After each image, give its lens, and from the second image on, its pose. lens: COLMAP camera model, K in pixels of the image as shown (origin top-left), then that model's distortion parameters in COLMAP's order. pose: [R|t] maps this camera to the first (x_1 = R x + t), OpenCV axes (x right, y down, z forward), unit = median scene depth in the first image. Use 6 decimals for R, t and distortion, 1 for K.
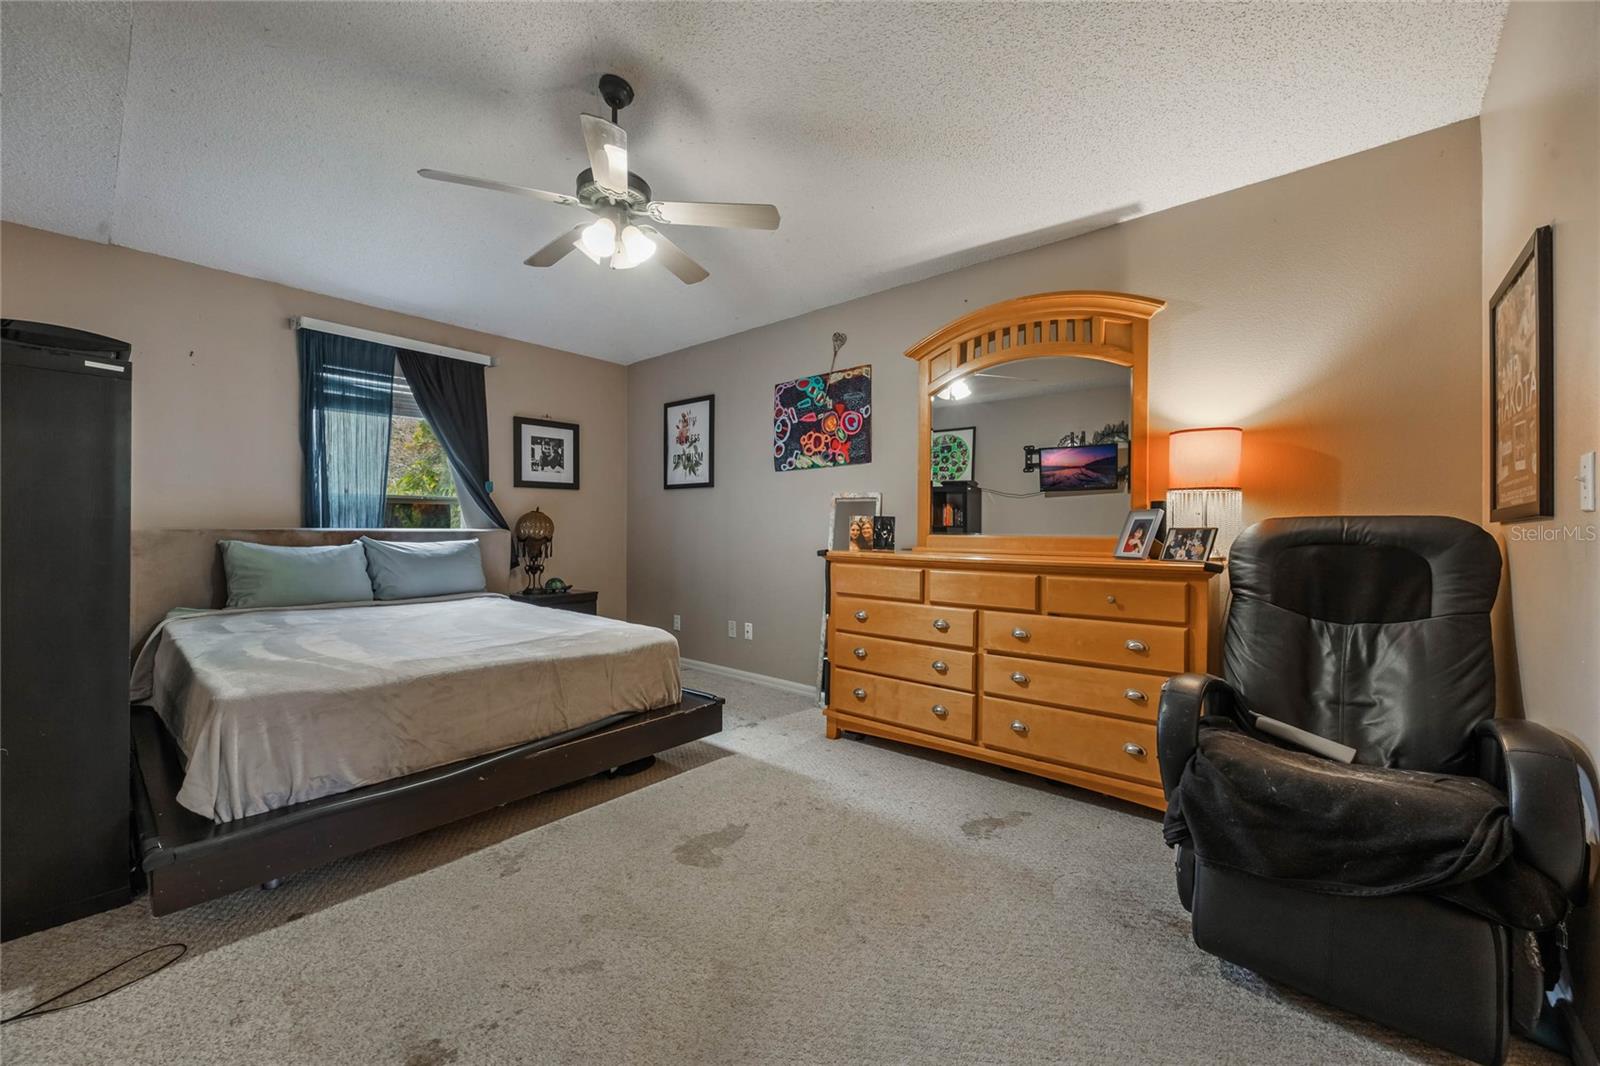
lens RADIAL K [[630.5, 0, 797.4], [0, 630.5, 523.2], [0, 0, 1]] dist [-0.000973, 0.000089]
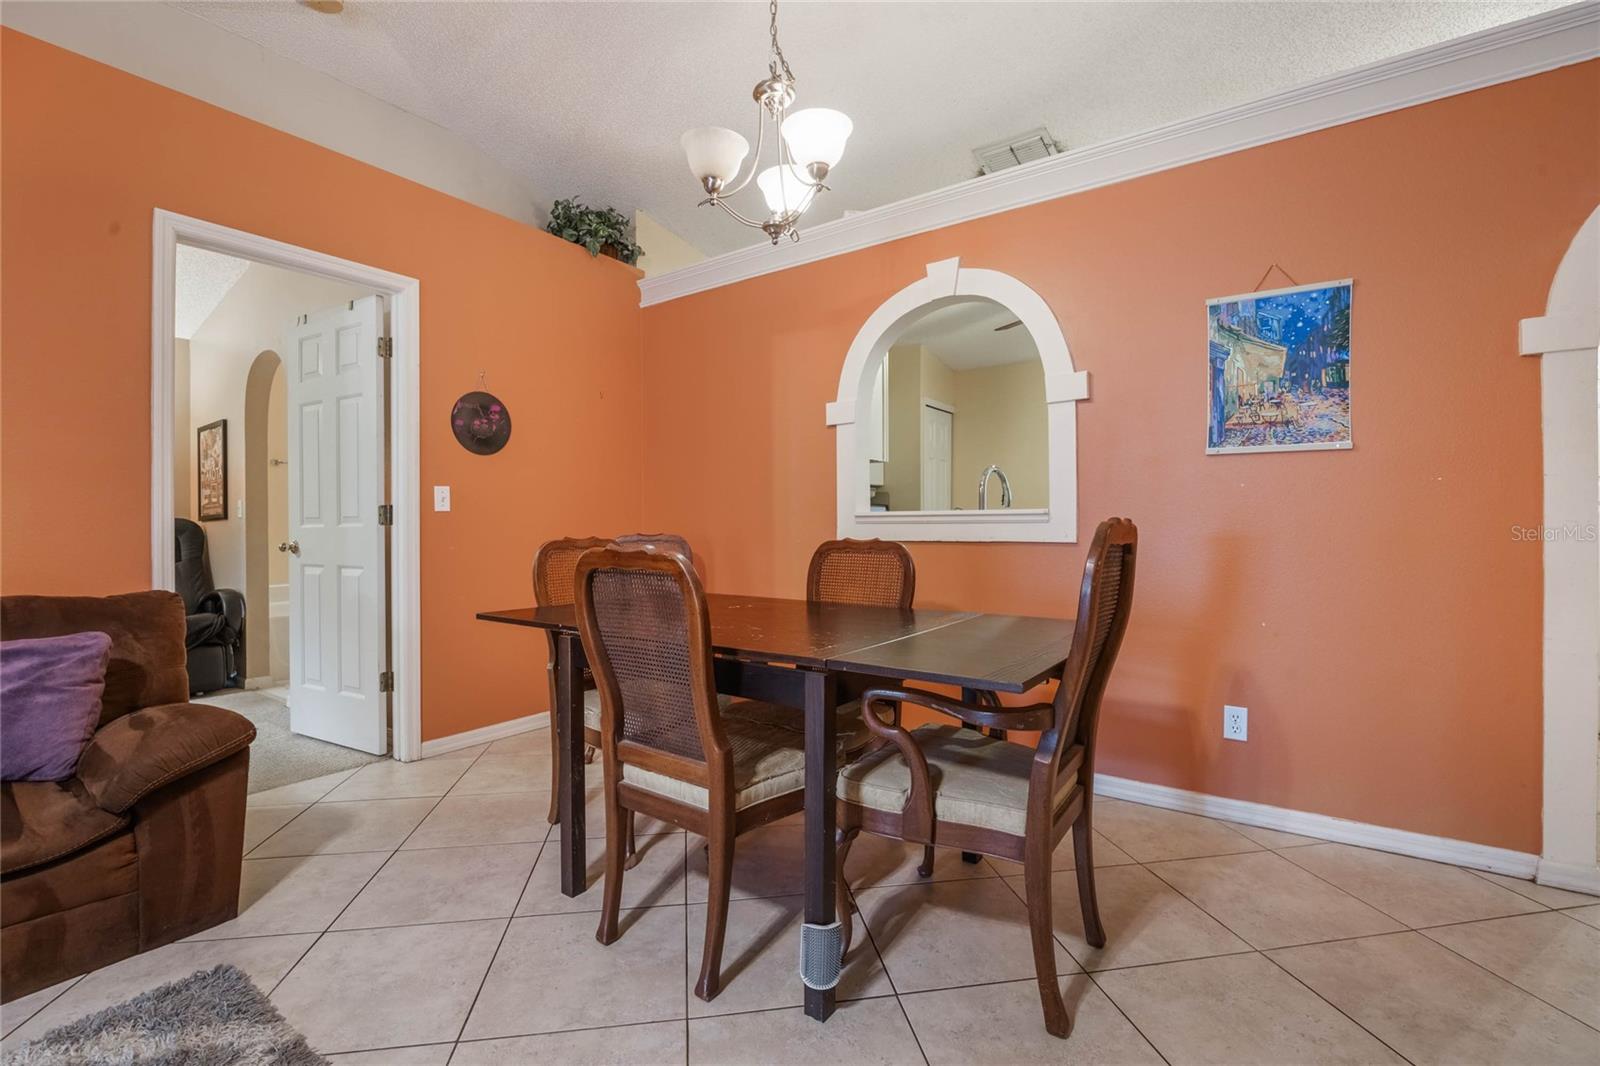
lens RADIAL K [[704.7, 0, 801.6], [0, 704.7, 528.4], [0, 0, 1]] dist [-0.013705, 0.001102]
pose [[-0.095350, 0.001943, 0.995442, -2.120610], [0.000311, 0.999998, -0.001922, 0.037382], [-0.995444, 0.000126, -0.095351, -1.250100]]
